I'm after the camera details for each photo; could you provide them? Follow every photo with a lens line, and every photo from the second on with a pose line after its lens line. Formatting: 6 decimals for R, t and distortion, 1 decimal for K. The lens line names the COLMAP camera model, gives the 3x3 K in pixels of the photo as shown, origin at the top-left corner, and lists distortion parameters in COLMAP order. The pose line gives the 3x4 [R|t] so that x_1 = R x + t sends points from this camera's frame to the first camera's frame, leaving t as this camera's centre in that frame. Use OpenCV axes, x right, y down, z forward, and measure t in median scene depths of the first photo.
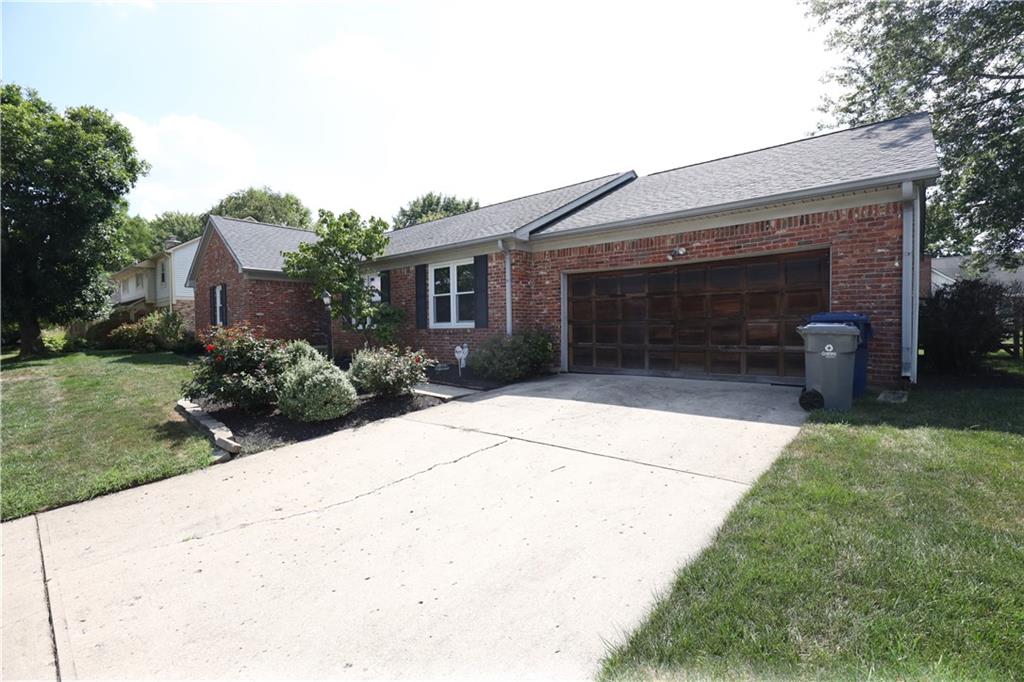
lens RADIAL K [[465.6, 0, 505.3], [0, 465.6, 334.7], [0, 0, 1]] dist [-0.025689, 0.004530]
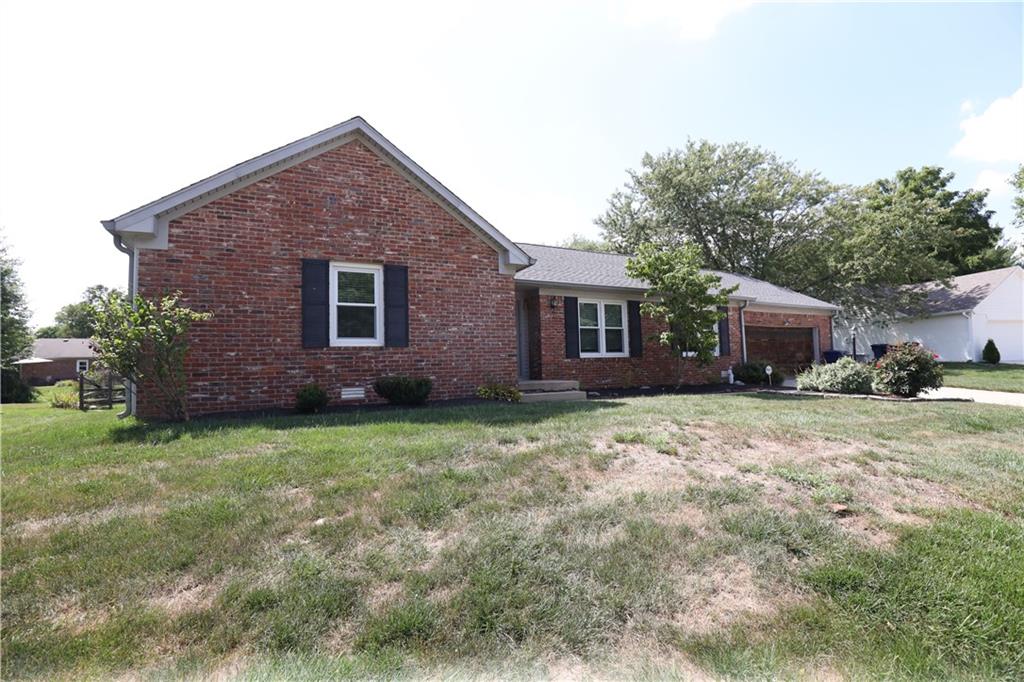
lens RADIAL K [[465.6, 0, 508.0], [0, 465.6, 331.6], [0, 0, 1]] dist [-0.025689, 0.004530]
pose [[0.359331, 0.078646, 0.929891, -1.852359], [0.035704, 0.994554, -0.097912, 0.031227], [-0.932527, 0.068384, 0.354566, 1.258508]]
